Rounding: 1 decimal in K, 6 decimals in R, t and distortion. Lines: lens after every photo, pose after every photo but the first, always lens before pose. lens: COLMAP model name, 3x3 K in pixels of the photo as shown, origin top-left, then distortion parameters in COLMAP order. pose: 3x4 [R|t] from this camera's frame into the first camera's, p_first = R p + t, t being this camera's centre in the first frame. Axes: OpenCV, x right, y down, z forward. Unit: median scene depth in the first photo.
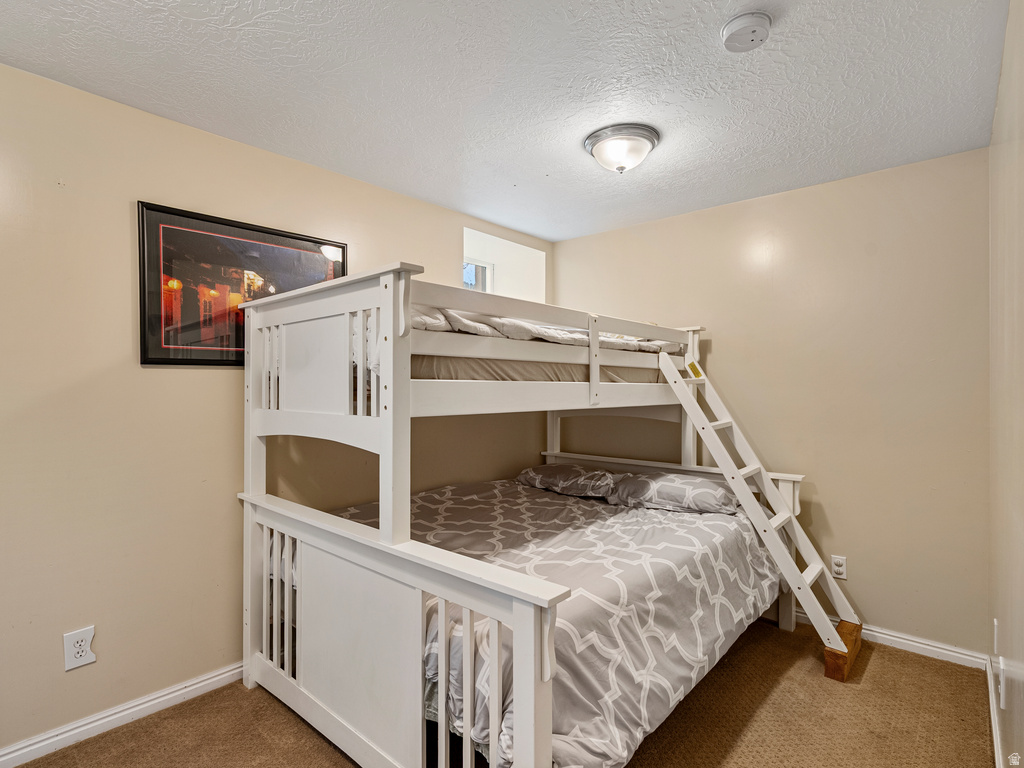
lens RADIAL K [[525.4, 0, 509.4], [0, 525.4, 379.6], [0, 0, 1]] dist [-0.004342, 0.000122]
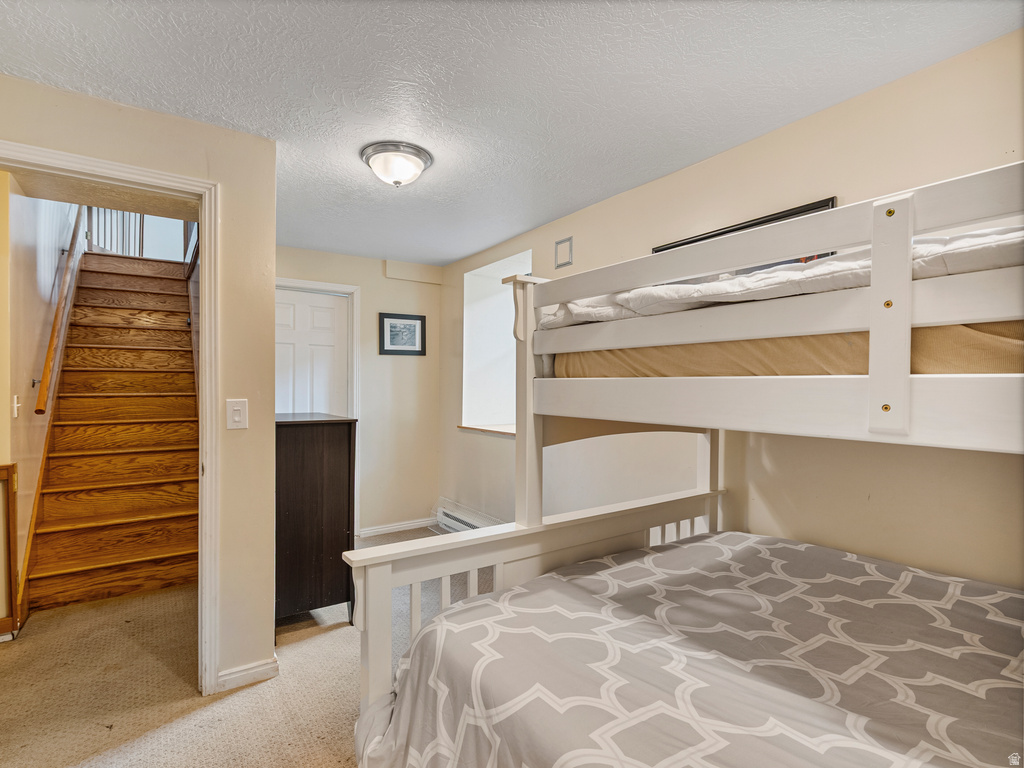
lens RADIAL K [[525.4, 0, 509.4], [0, 525.4, 379.6], [0, 0, 1]] dist [-0.004342, 0.000122]
pose [[-0.226937, -0.010509, -0.973853, 0.681207], [0.010660, 0.999855, -0.013274, 0.012049], [0.973851, -0.013394, -0.226793, 0.939114]]
